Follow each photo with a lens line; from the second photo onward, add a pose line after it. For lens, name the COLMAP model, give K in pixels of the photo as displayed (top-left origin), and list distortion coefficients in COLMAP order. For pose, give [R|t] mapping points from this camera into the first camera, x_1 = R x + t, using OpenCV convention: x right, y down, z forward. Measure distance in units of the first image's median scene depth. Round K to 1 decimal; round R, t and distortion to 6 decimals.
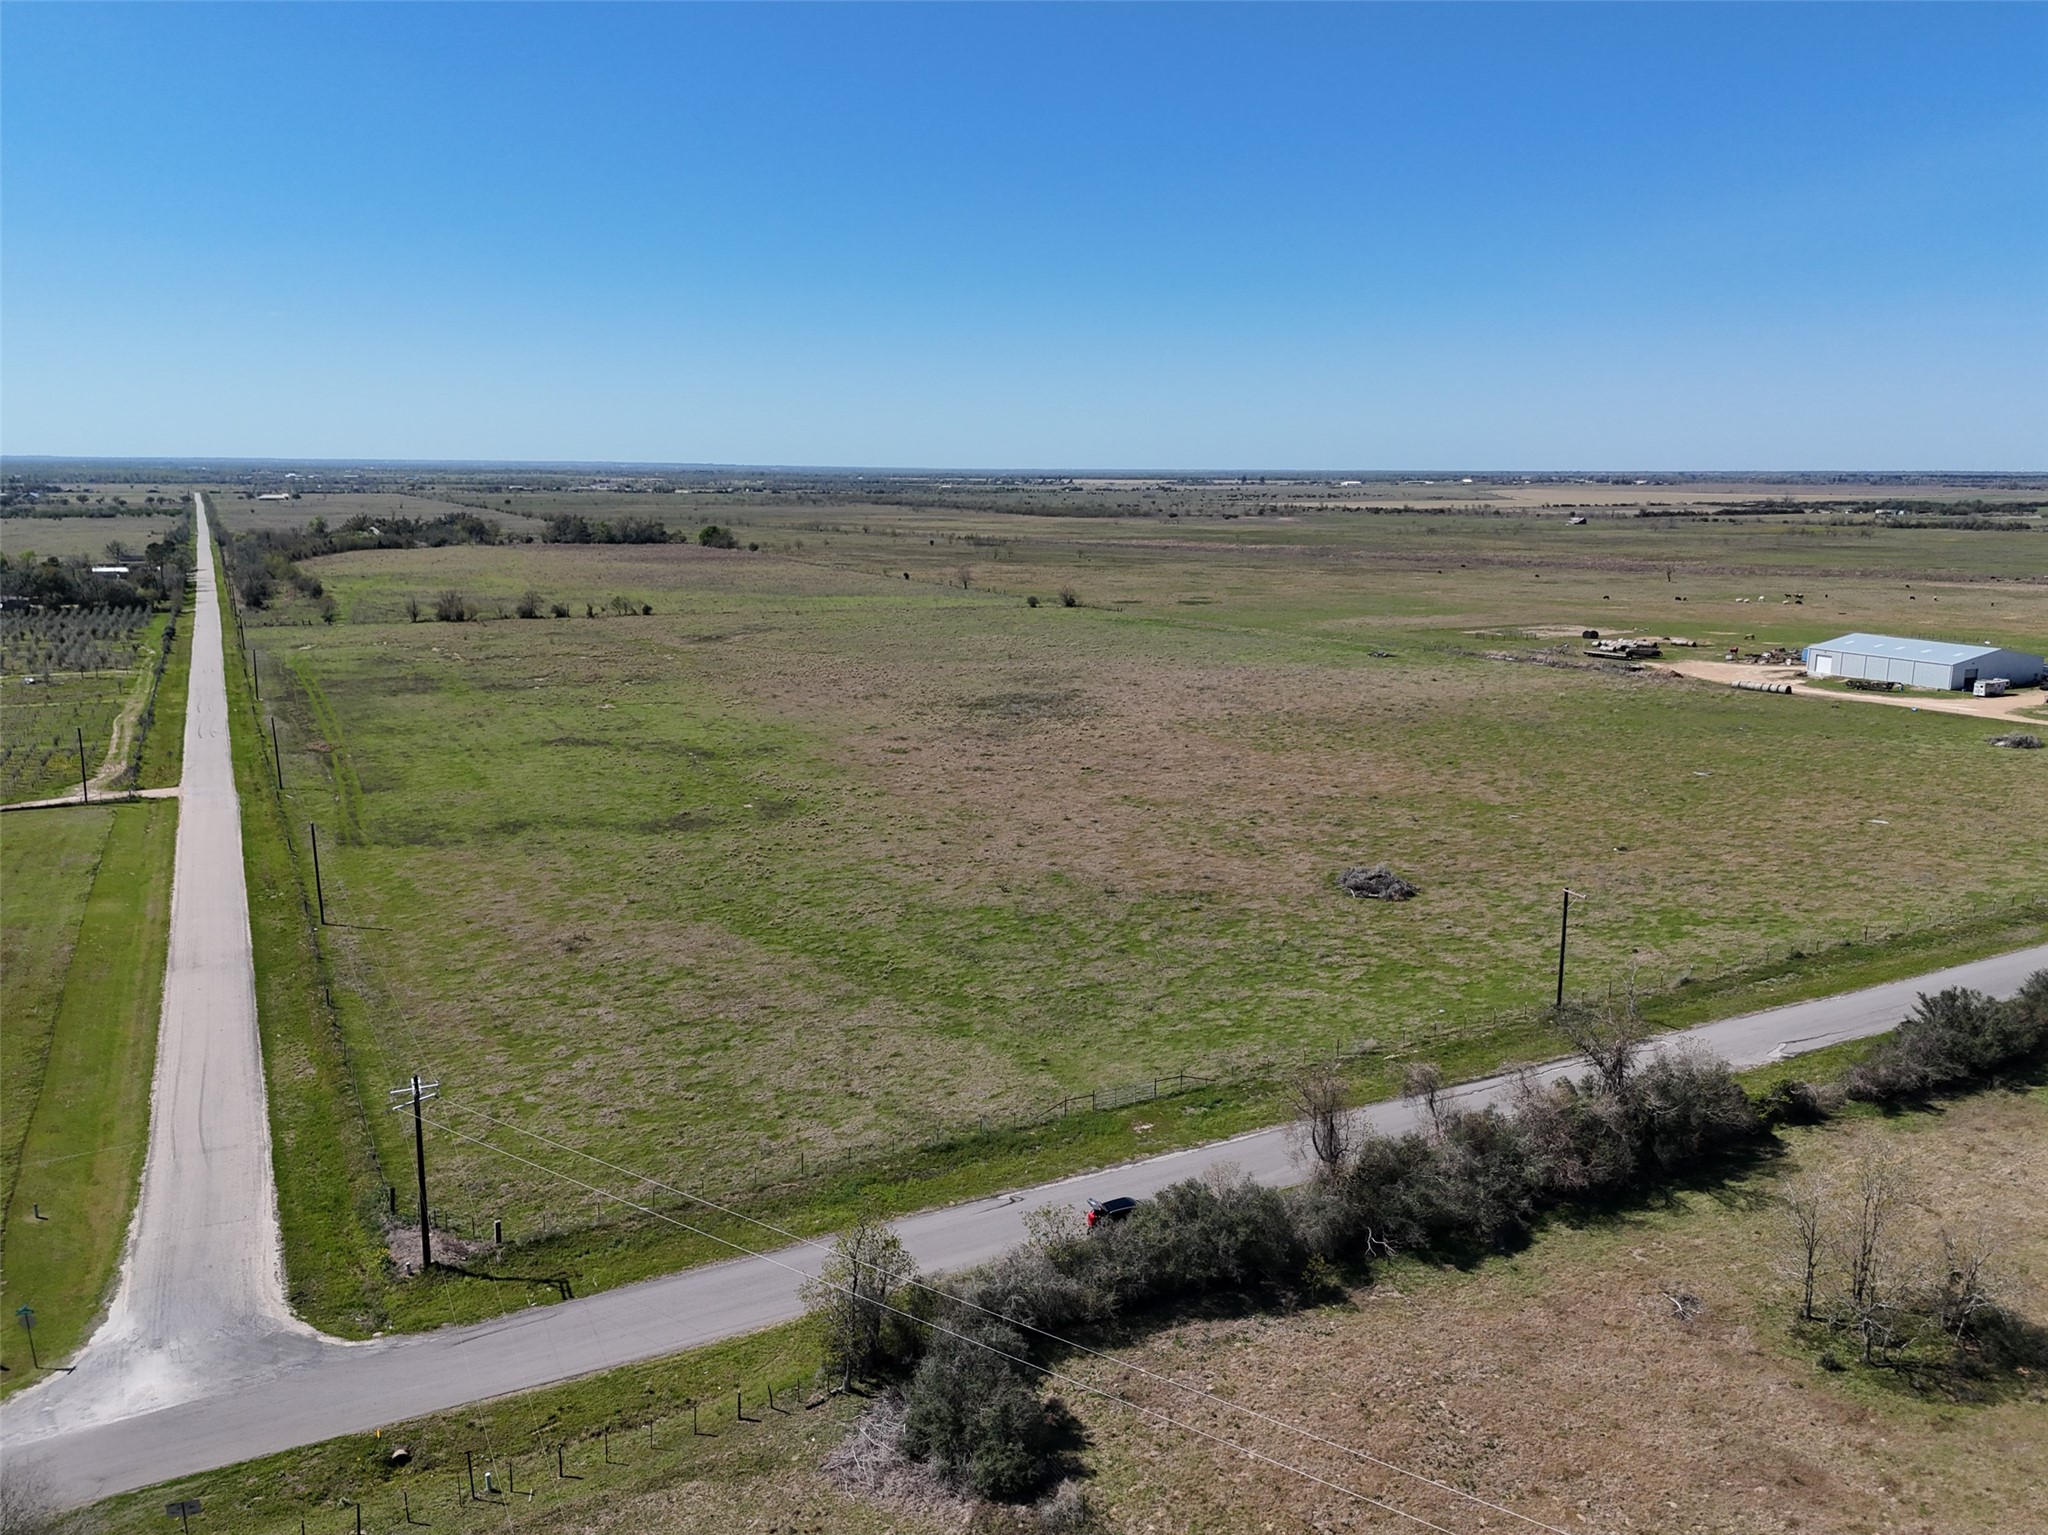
lens RADIAL K [[1513.3, 0, 1036.5], [0, 1513.3, 766.9], [0, 0, 1]] dist [0.074115, -0.069755]
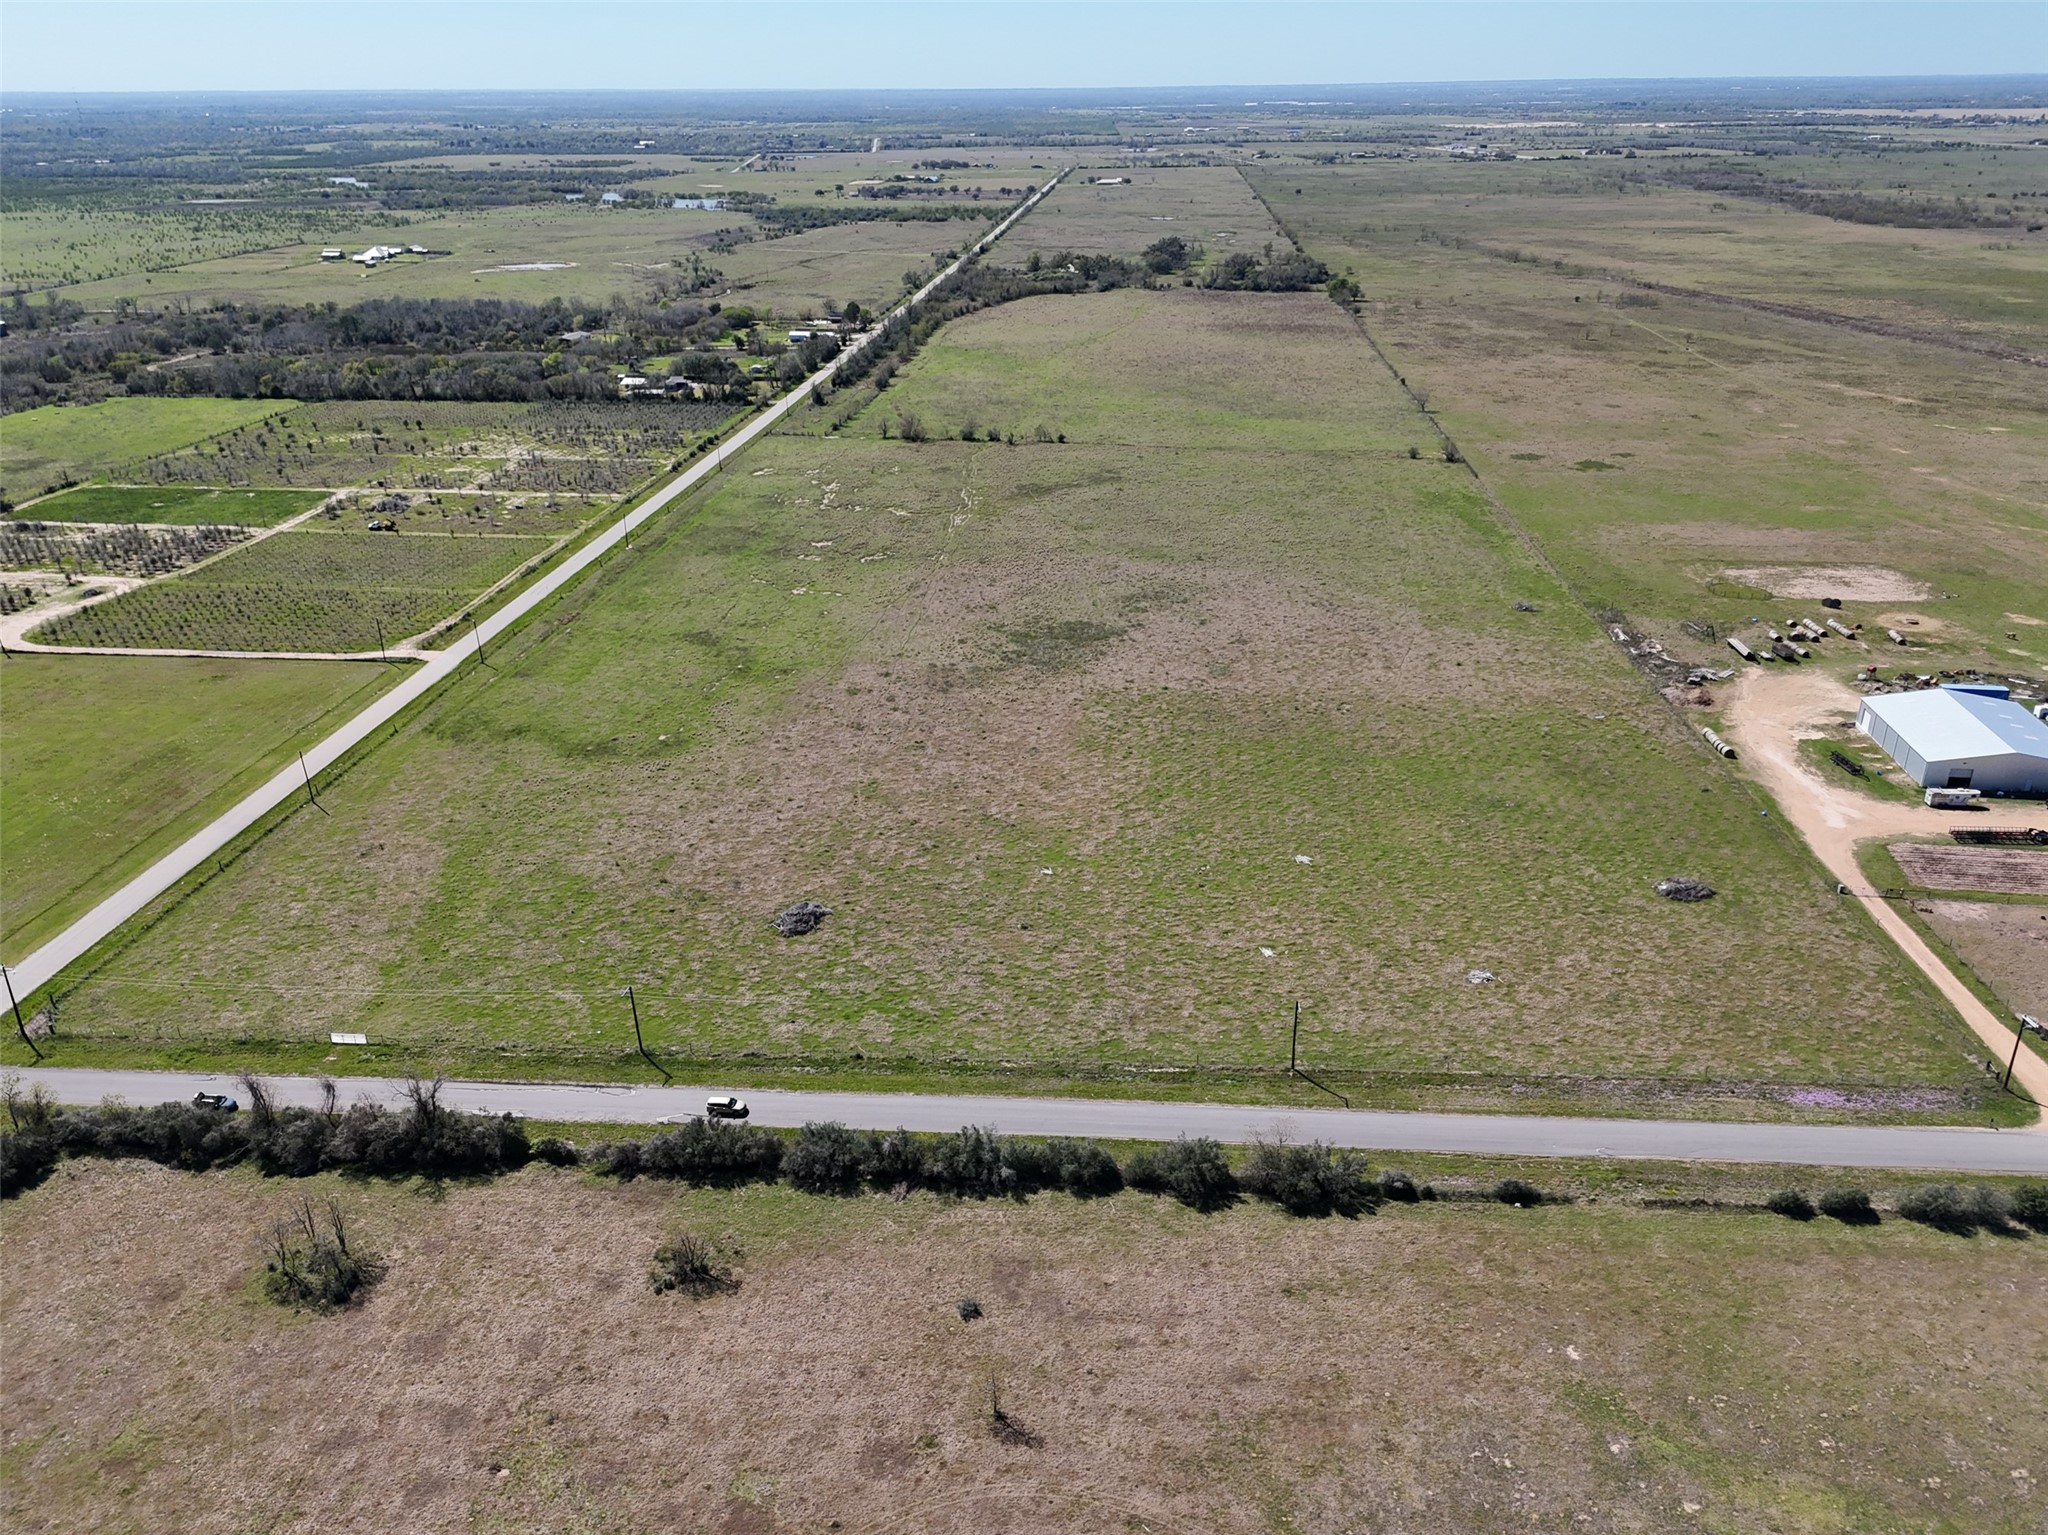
lens RADIAL K [[1513.3, 0, 1032.1], [0, 1513.3, 762.7], [0, 0, 1]] dist [0.074115, -0.069755]
pose [[0.846483, 0.200498, -0.493221, 1.137877], [-0.090118, 0.966973, 0.238418, -0.449514], [0.524733, -0.157368, 0.836595, -0.080423]]
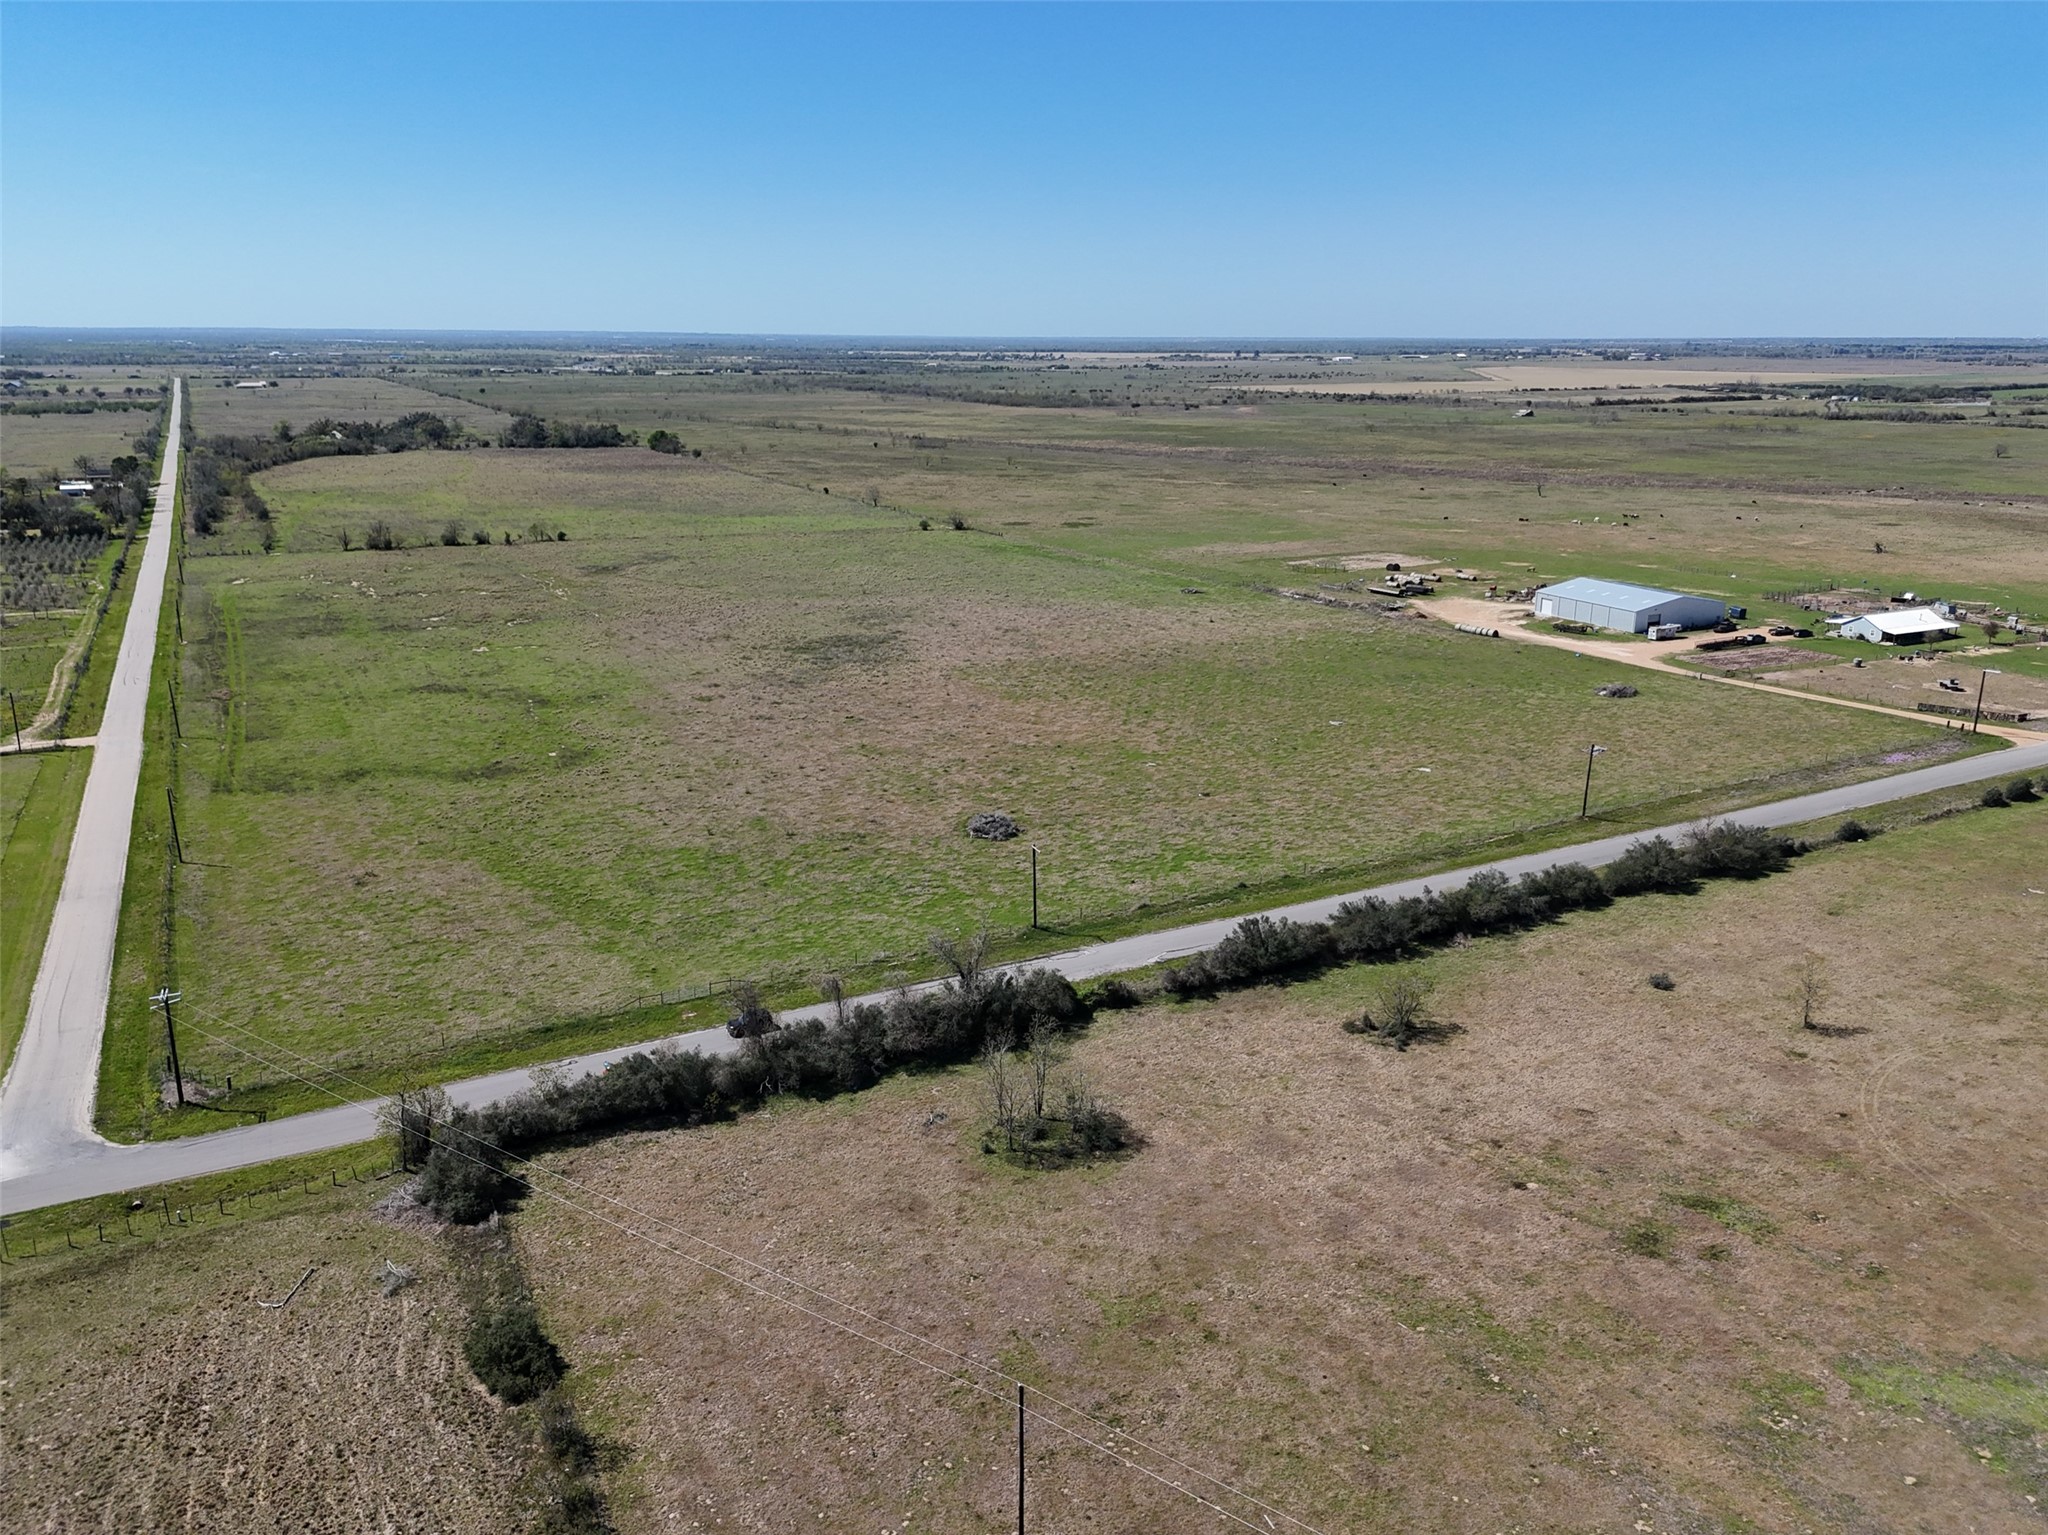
lens RADIAL K [[1513.3, 0, 1027.7], [0, 1513.3, 759.8], [0, 0, 1]] dist [0.074115, -0.069755]
pose [[0.999975, -0.002760, -0.006522, 0.271695], [0.003248, 0.997099, 0.076040, -0.083377], [0.006293, -0.076060, 0.997083, -0.312536]]
